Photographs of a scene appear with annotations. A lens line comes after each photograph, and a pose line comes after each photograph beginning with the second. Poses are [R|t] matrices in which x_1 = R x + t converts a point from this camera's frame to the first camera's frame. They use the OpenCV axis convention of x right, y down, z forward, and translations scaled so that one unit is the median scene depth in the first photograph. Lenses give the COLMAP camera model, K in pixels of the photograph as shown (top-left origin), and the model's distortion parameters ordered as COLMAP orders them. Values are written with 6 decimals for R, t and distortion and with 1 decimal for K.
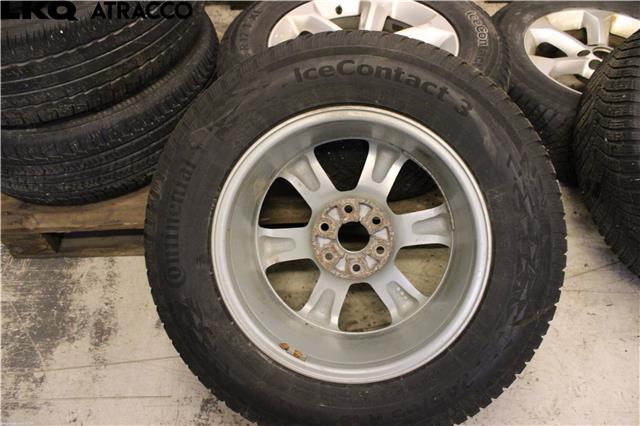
lens RADIAL K [[544.0, 0, 317.7], [0, 544.0, 201.2], [0, 0, 1]] dist [-0.060189, -0.002558]
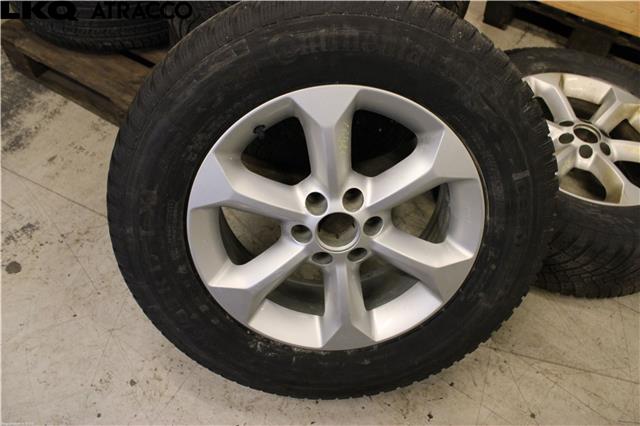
lens RADIAL K [[544.0, 0, 317.7], [0, 544.0, 201.2], [0, 0, 1]] dist [-0.060189, -0.002558]
pose [[0.826188, 0.471913, -0.307751, 0.570274], [-0.466030, 0.879394, 0.097380, -0.075374], [0.316589, 0.062967, 0.946471, 0.071228]]
